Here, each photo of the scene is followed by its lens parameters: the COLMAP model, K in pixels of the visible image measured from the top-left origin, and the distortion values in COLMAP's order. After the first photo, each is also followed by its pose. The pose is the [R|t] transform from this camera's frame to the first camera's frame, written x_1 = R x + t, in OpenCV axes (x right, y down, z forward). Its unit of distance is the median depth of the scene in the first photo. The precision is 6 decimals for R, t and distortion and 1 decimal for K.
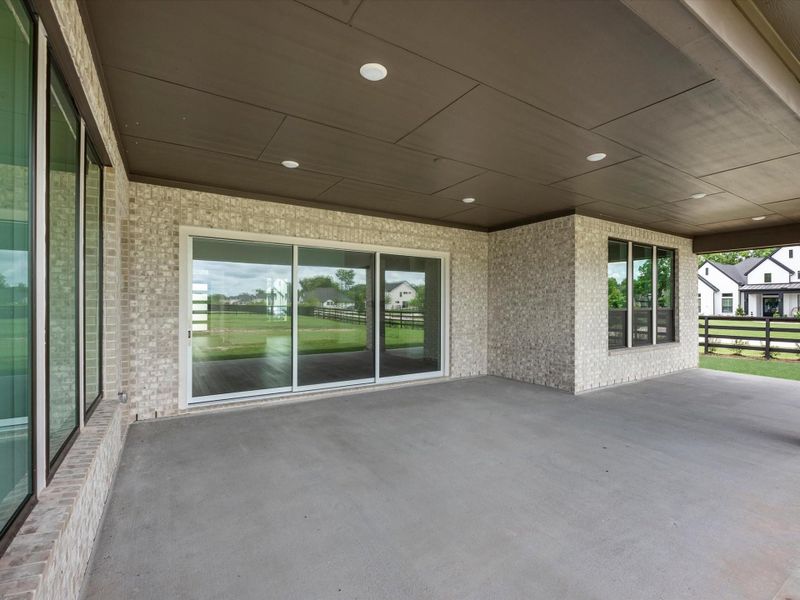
lens RADIAL K [[376.0, 0, 397.7], [0, 376.0, 303.9], [0, 0, 1]] dist [-0.000683, 0.000221]
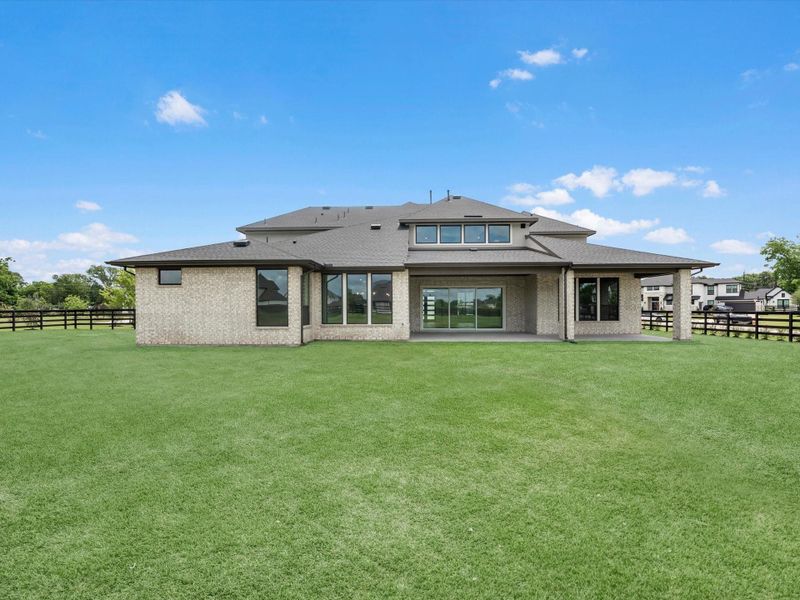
lens RADIAL K [[376.0, 0, 397.7], [0, 376.0, 303.9], [0, 0, 1]] dist [-0.000683, 0.000221]
pose [[0.822602, -0.011684, -0.568497, 0.580262], [0.004598, 0.999893, -0.013897, 0.018880], [0.568598, 0.008818, 0.822568, -0.937009]]
